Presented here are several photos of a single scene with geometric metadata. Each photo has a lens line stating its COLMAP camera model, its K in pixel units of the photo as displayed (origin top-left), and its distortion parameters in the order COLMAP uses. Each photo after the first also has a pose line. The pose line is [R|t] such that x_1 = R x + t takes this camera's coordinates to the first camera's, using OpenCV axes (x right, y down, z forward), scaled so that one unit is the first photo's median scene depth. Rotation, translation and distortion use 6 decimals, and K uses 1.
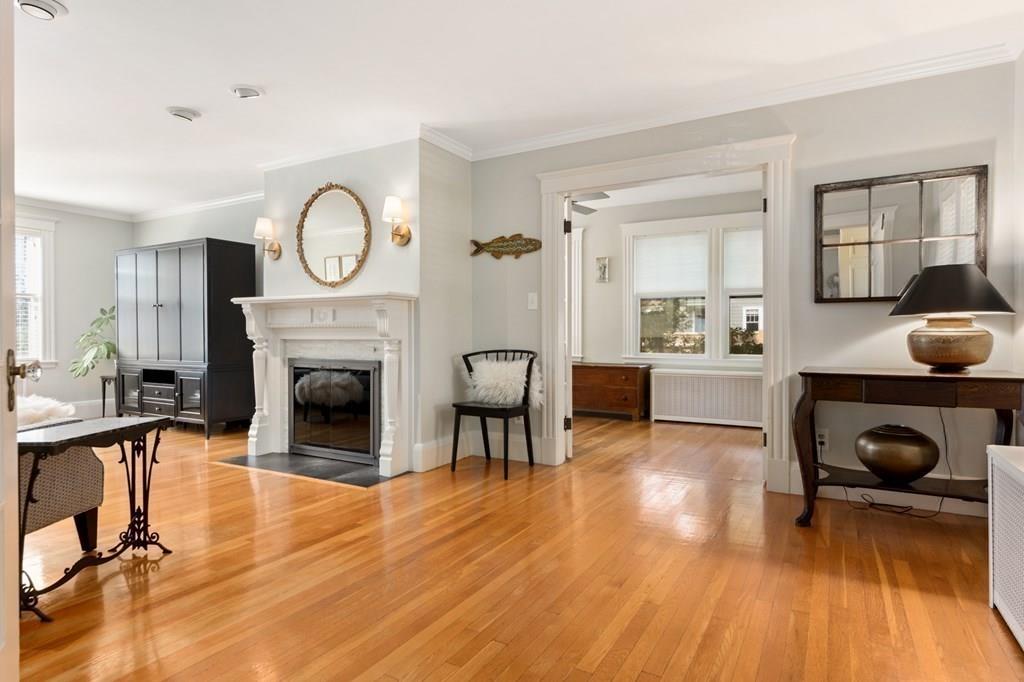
lens RADIAL K [[576.0, 0, 514.7], [0, 576.0, 339.1], [0, 0, 1]] dist [0.005553, 0.000167]
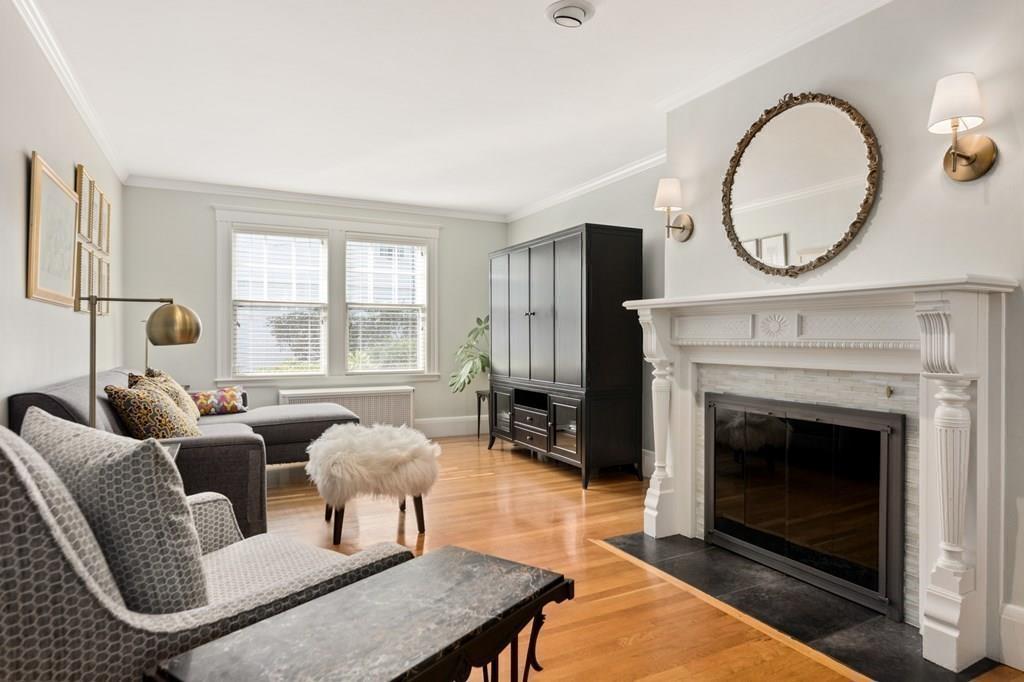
lens RADIAL K [[576.0, 0, 511.8], [0, 576.0, 337.2], [0, 0, 1]] dist [0.005553, 0.000167]
pose [[0.837308, 0.002422, -0.546726, -0.228602], [-0.006632, 0.999962, -0.005727, -0.023867], [0.546691, 0.008421, 0.837292, 0.356818]]
